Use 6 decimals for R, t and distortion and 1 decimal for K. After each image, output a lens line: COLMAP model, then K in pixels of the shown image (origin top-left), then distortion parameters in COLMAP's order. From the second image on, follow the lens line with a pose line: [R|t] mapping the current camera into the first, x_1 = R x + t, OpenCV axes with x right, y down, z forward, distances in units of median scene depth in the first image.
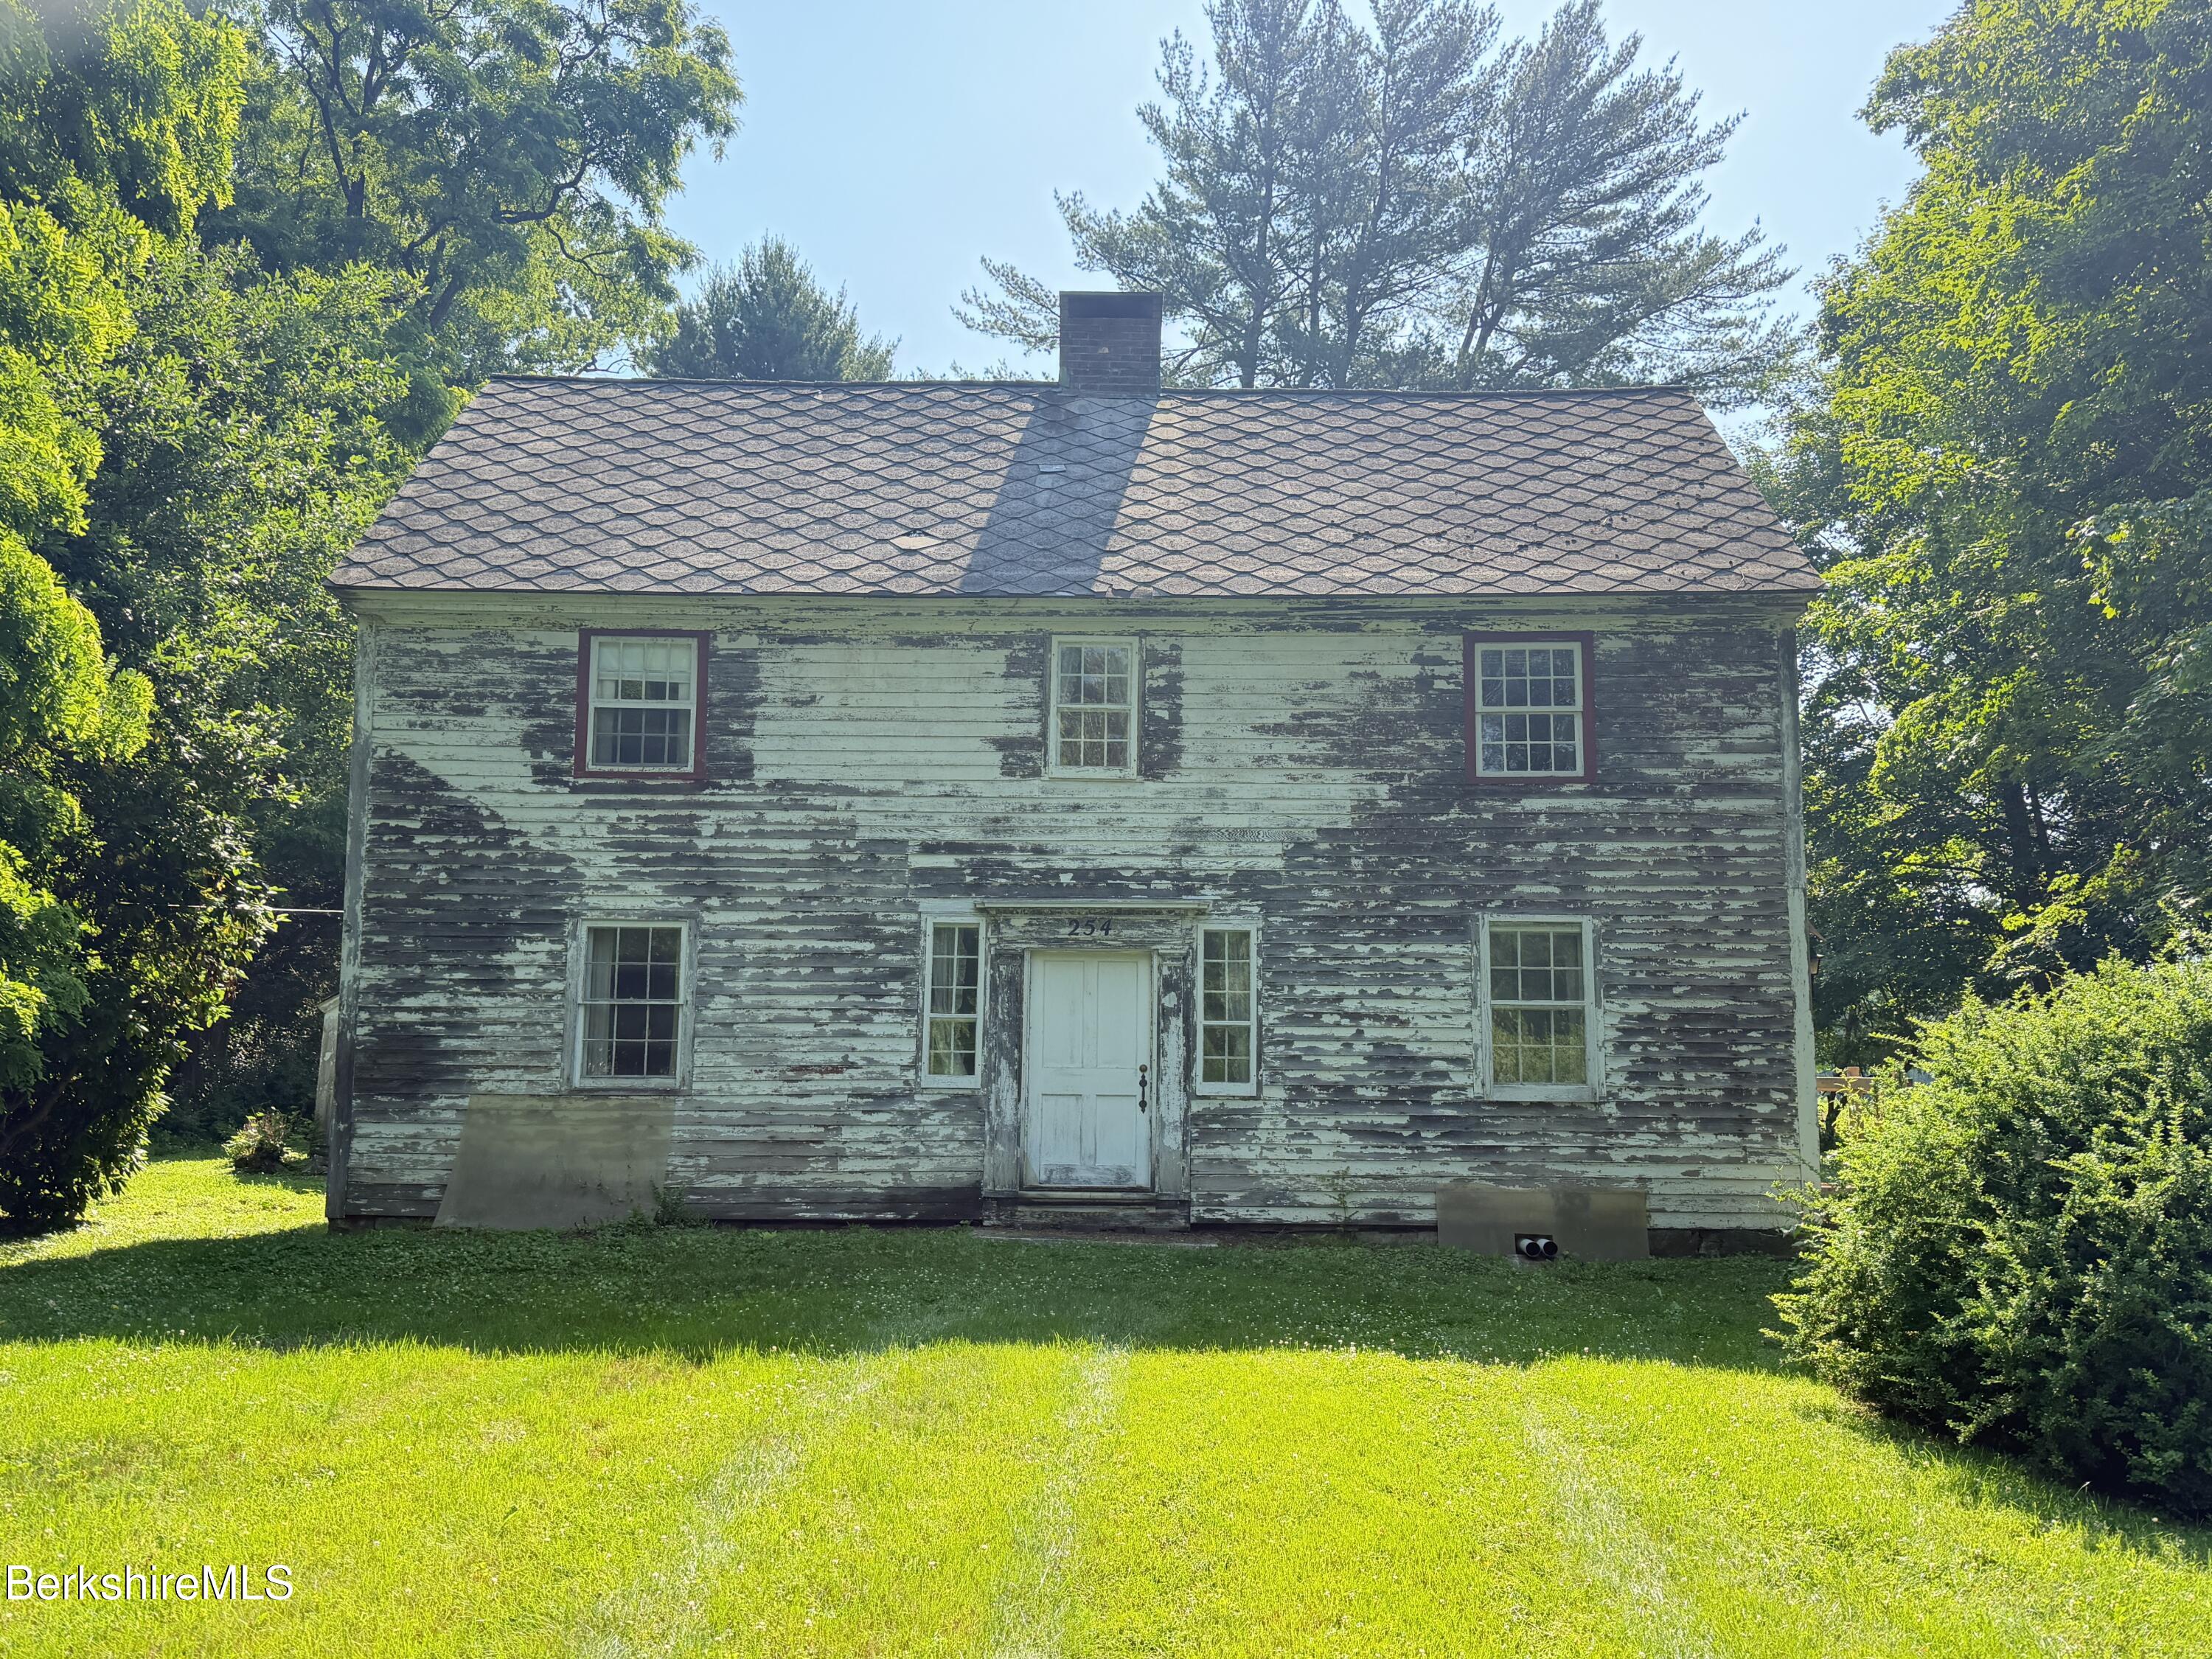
lens RADIAL K [[1789.2, 0, 1107.9], [0, 1789.2, 829.4], [0, 0, 1]] dist [0.053312, -0.063086]
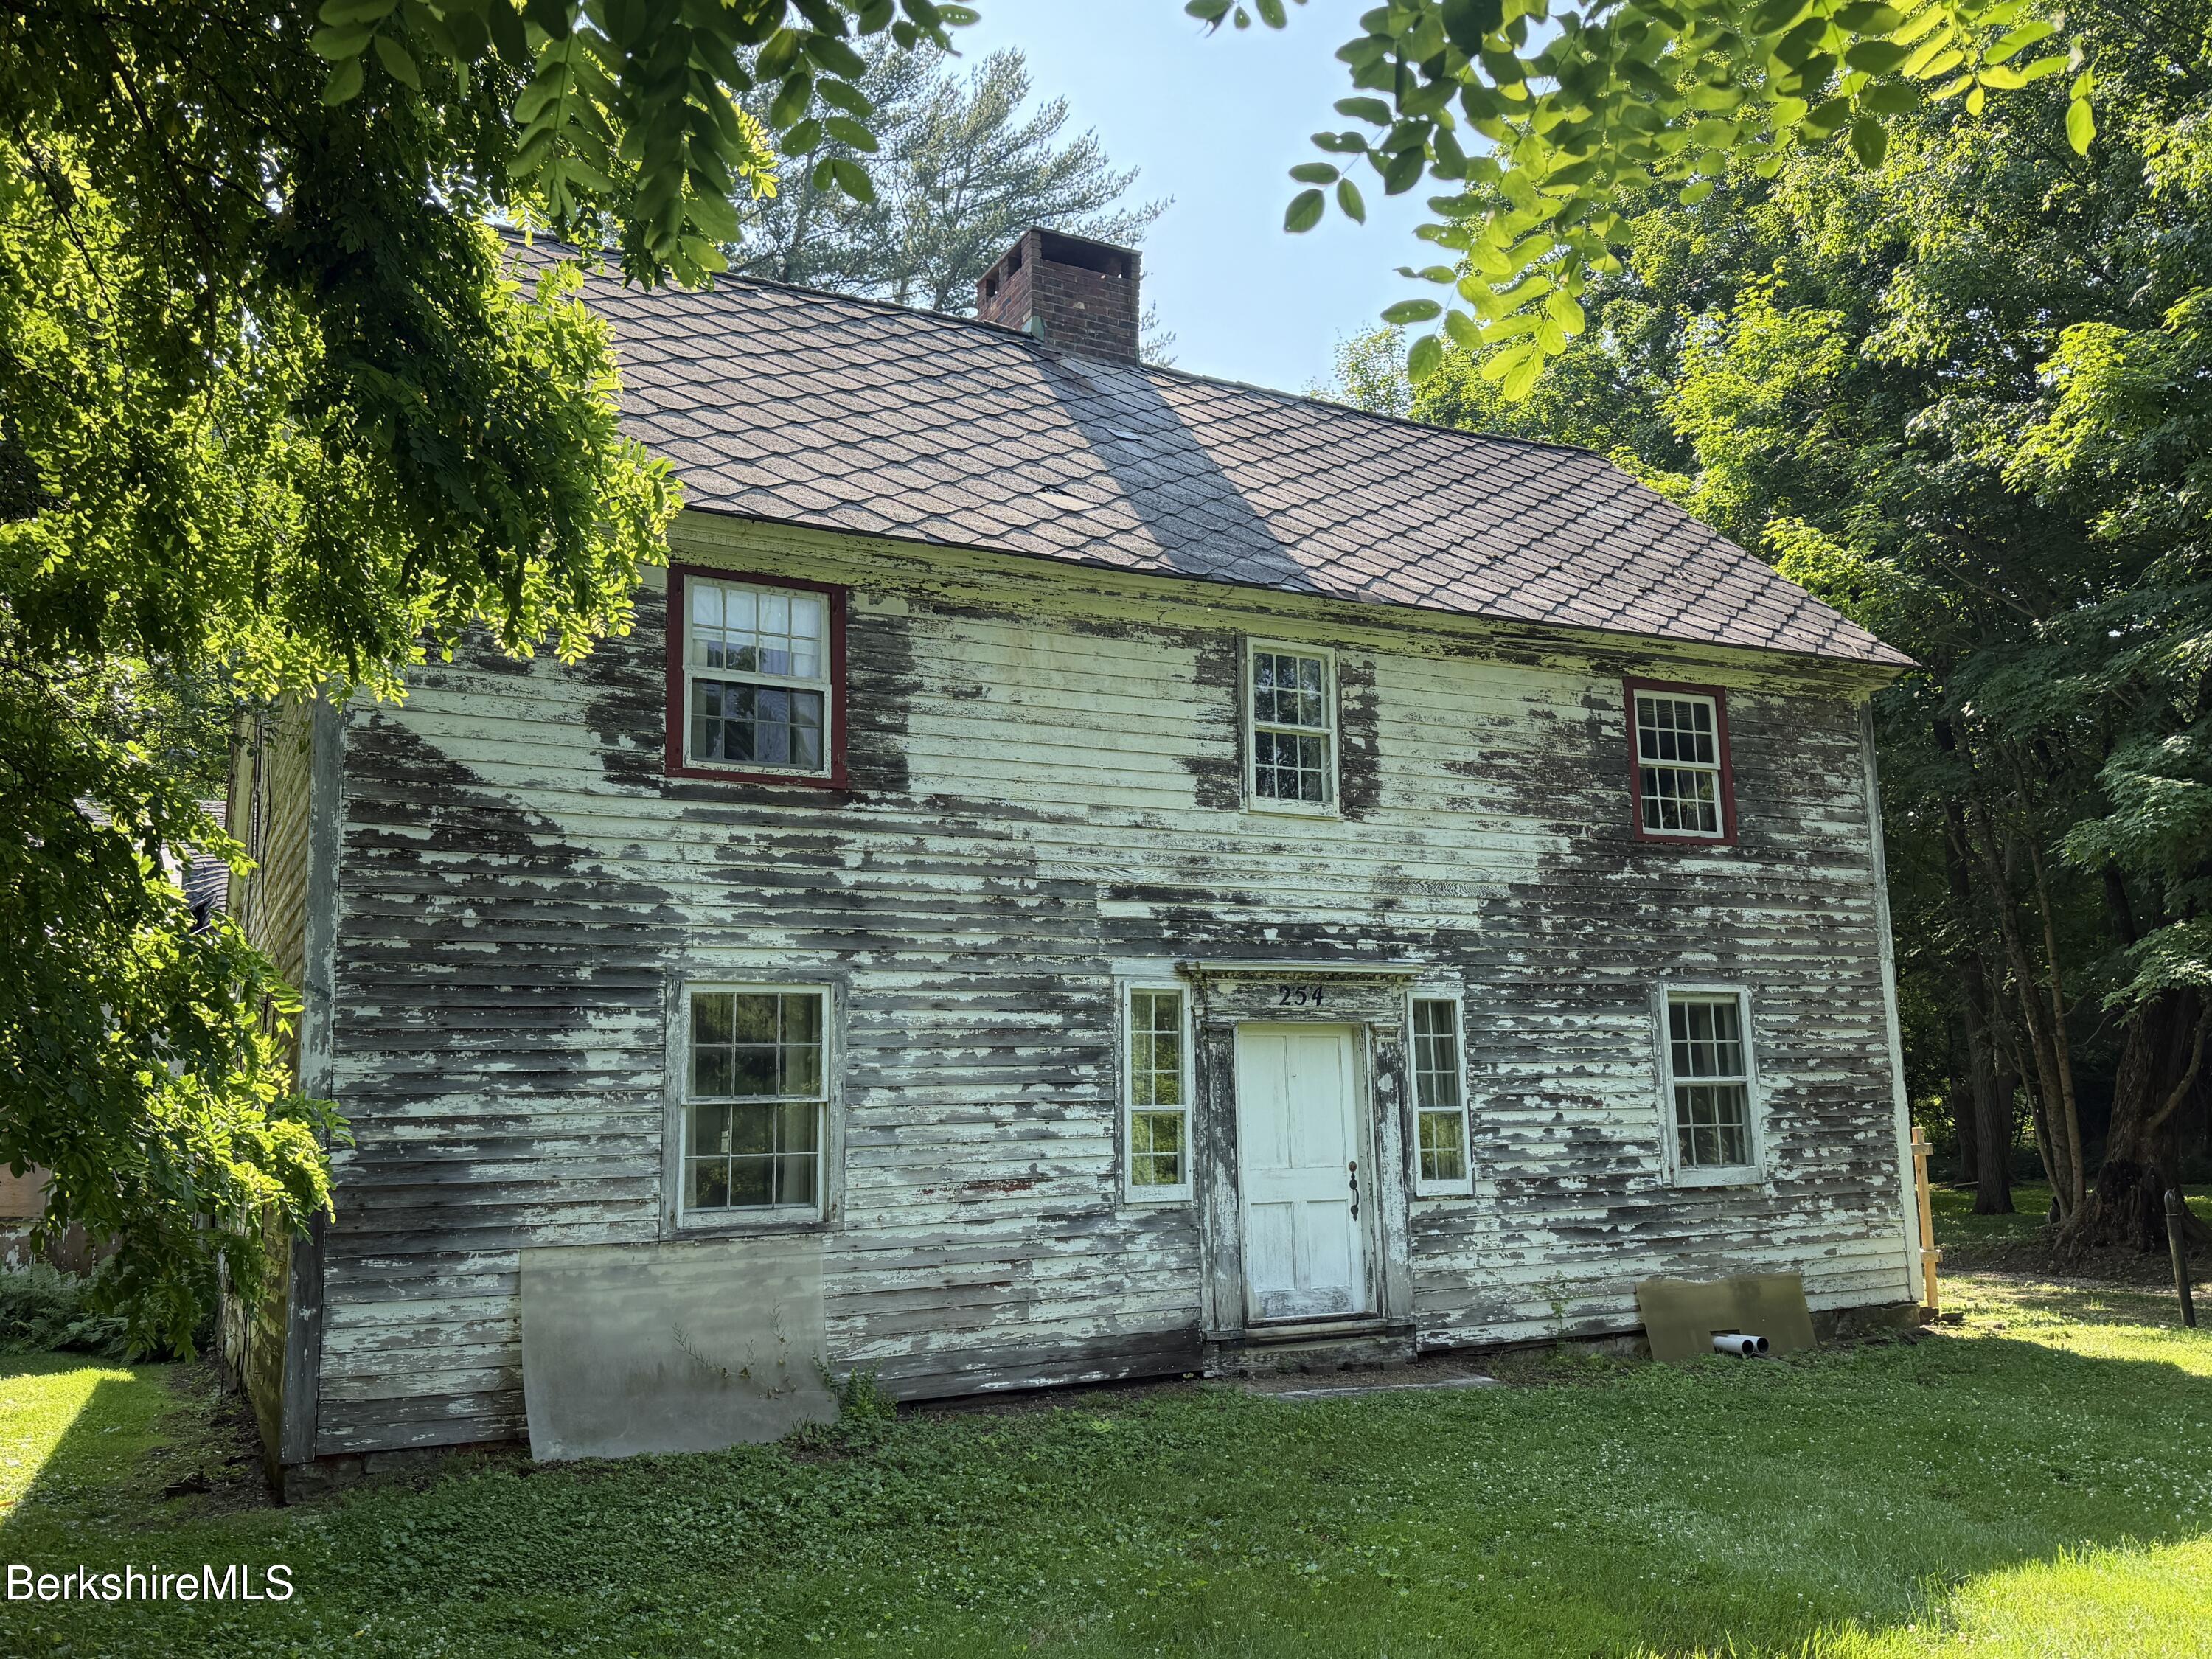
lens RADIAL K [[1789.2, 0, 1100.7], [0, 1789.2, 820.0], [0, 0, 1]] dist [0.053312, -0.063086]
pose [[0.883157, 0.048348, 0.466579, -0.477486], [-0.035408, 0.998707, -0.036468, 0.007488], [-0.467739, 0.015687, 0.883728, 0.315586]]
